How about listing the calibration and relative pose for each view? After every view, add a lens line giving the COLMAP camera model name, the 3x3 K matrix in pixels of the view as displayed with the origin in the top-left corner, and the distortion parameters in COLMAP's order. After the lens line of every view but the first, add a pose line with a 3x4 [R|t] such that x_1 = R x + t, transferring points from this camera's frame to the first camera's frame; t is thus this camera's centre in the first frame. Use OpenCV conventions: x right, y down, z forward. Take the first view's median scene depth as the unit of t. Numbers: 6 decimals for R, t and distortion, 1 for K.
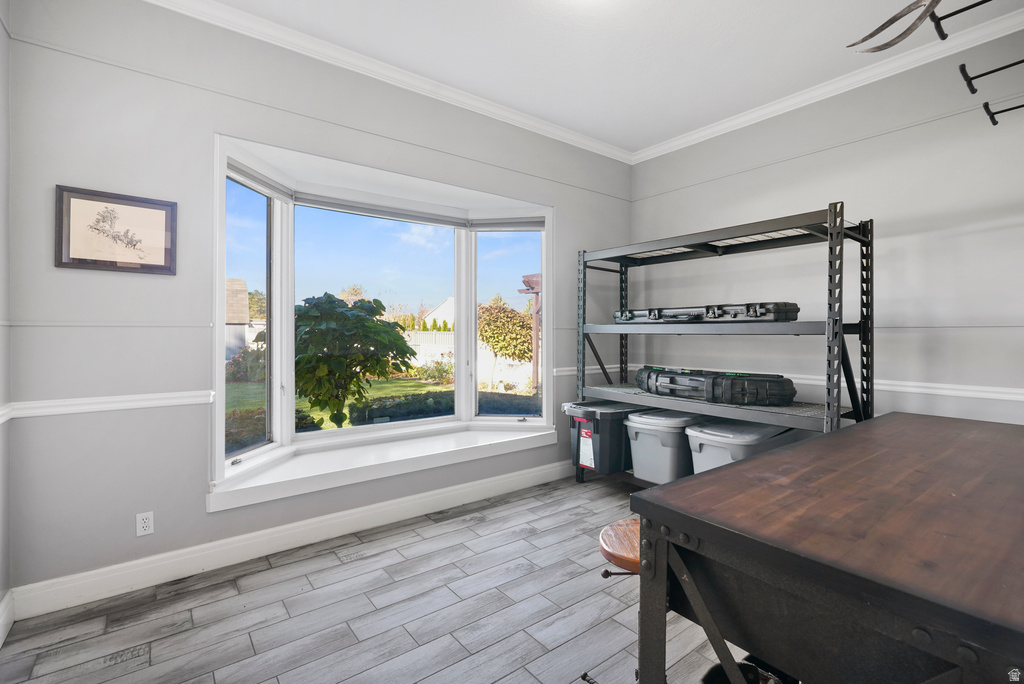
lens RADIAL K [[468.6, 0, 511.5], [0, 468.6, 338.3], [0, 0, 1]] dist [-0.008462, 0.004074]
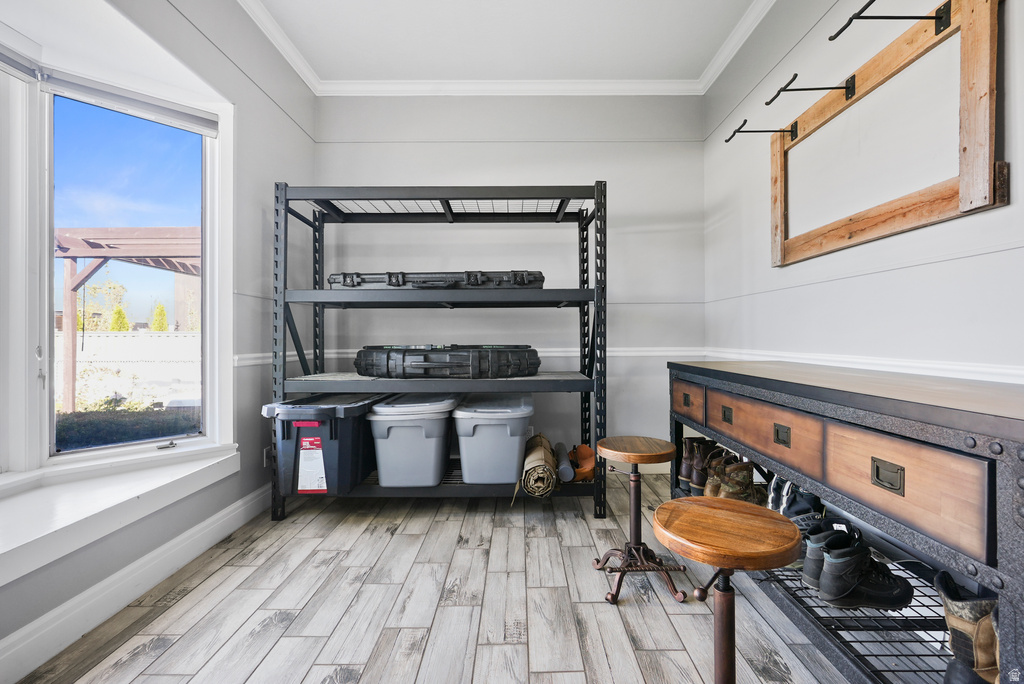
lens RADIAL K [[468.6, 0, 513.0], [0, 468.6, 336.9], [0, 0, 1]] dist [-0.008462, 0.004074]
pose [[0.603376, -0.002878, 0.797451, -0.220384], [0.015324, 0.999851, -0.007986, 0.057719], [-0.797309, 0.017039, 0.603331, 0.353605]]
